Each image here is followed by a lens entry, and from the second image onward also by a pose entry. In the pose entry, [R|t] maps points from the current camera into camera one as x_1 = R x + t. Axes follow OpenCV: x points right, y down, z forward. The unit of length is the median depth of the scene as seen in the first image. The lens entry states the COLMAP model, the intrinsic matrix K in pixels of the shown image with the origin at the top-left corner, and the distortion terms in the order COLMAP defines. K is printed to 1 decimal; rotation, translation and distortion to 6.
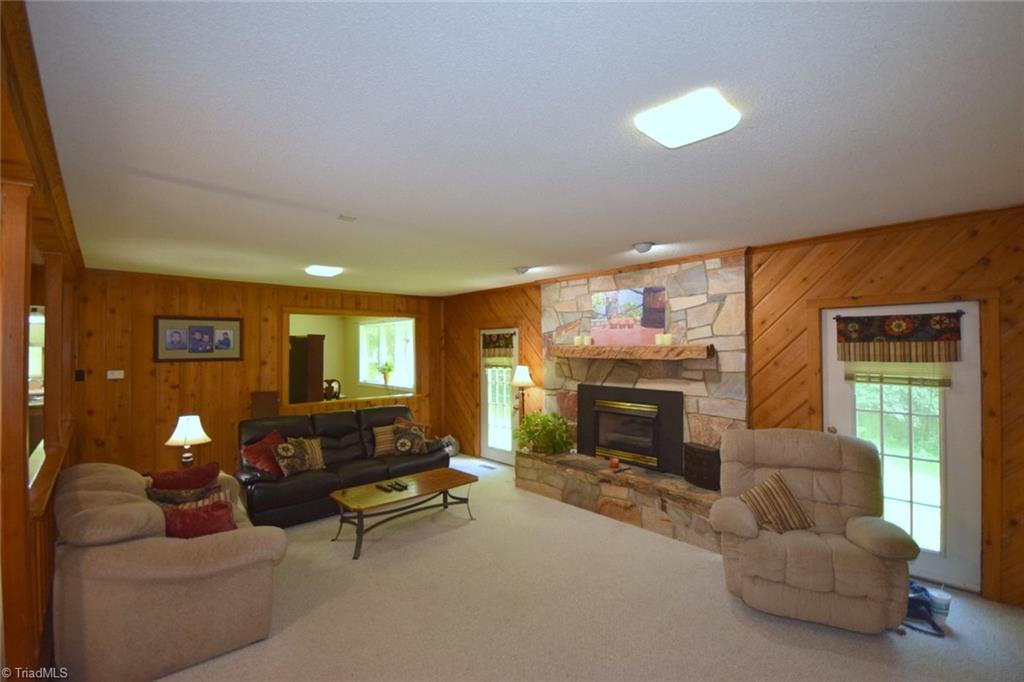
lens RADIAL K [[452.3, 0, 506.5], [0, 452.3, 345.3], [0, 0, 1]] dist [-0.007876, 0.000395]
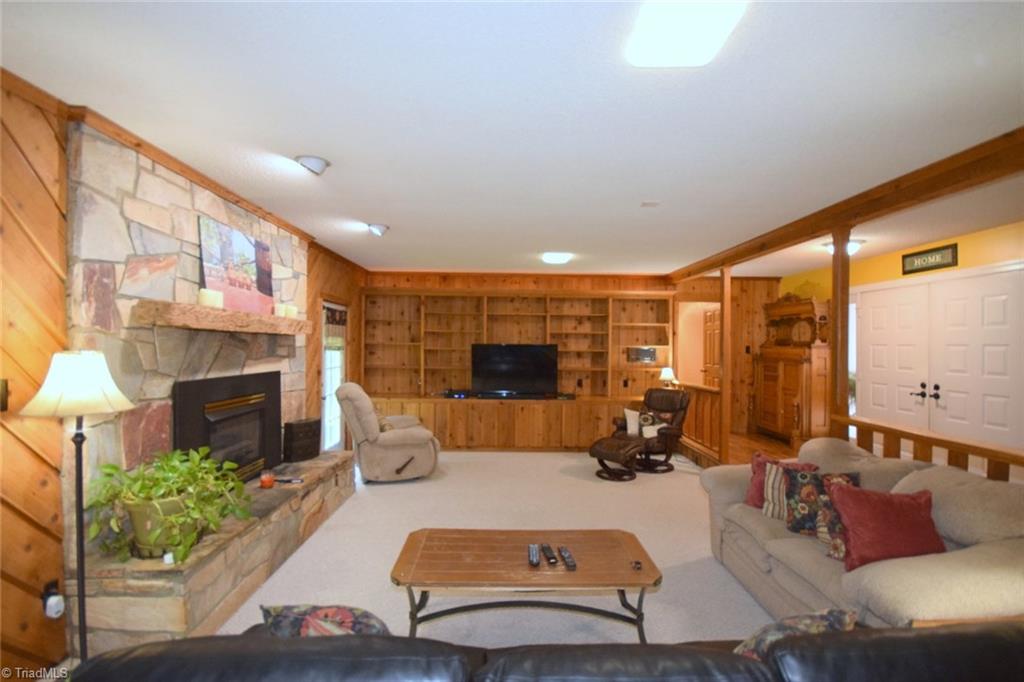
lens RADIAL K [[452.3, 0, 516.0], [0, 452.3, 344.1], [0, 0, 1]] dist [-0.007876, 0.000395]
pose [[-0.764933, -0.003029, 0.644103, -0.509192], [-0.011794, 0.999887, -0.009304, 0.049194], [-0.644002, -0.014714, -0.764882, 1.286667]]
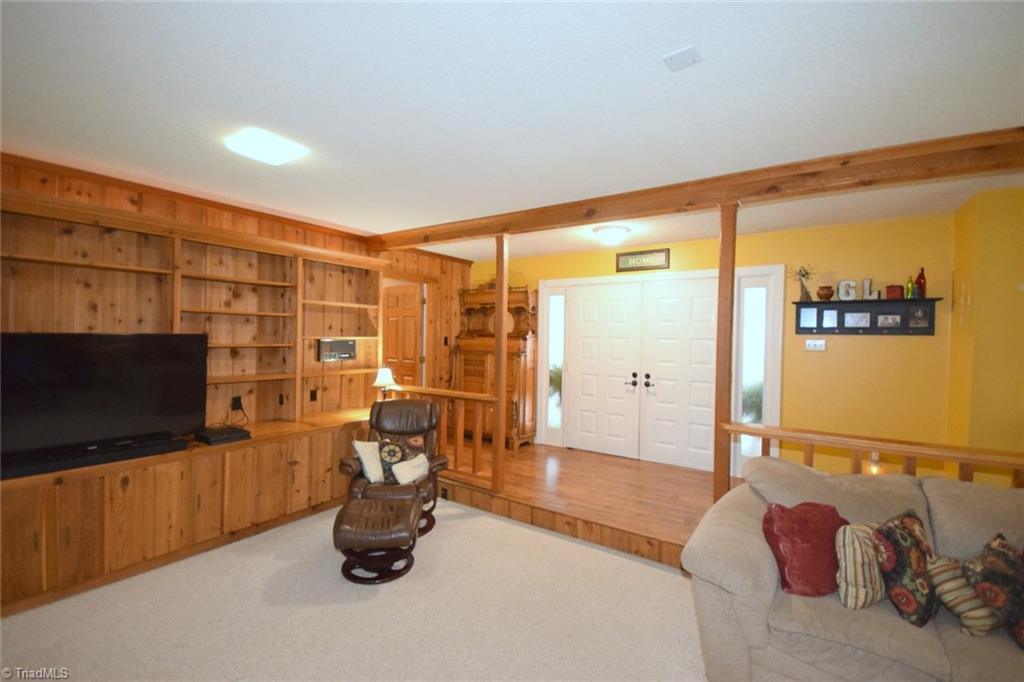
lens RADIAL K [[452.3, 0, 522.2], [0, 452.3, 341.7], [0, 0, 1]] dist [-0.007876, 0.000395]
pose [[-0.969950, -0.010578, -0.243073, -0.017622], [-0.011620, 0.999928, 0.002853, 0.040131], [0.243026, 0.005592, -0.970004, 0.934650]]
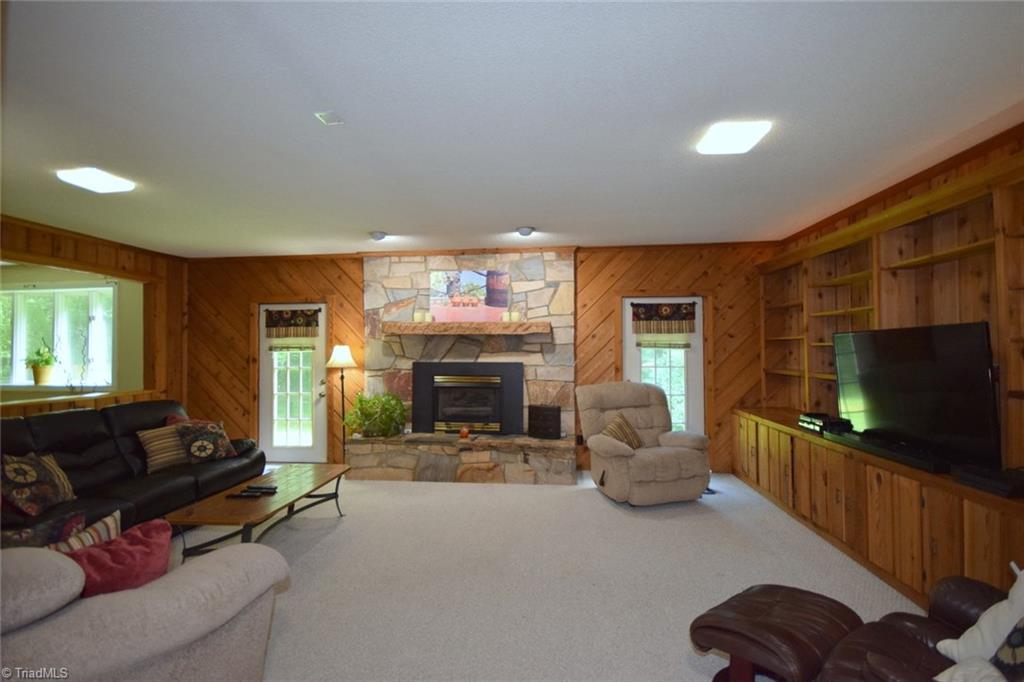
lens RADIAL K [[452.3, 0, 515.0], [0, 452.3, 344.2], [0, 0, 1]] dist [-0.007876, 0.000395]
pose [[0.736845, 0.013237, 0.675932, -0.388530], [-0.004365, 0.999881, -0.014823, 0.068182], [-0.676048, 0.007971, 0.736815, 0.140605]]
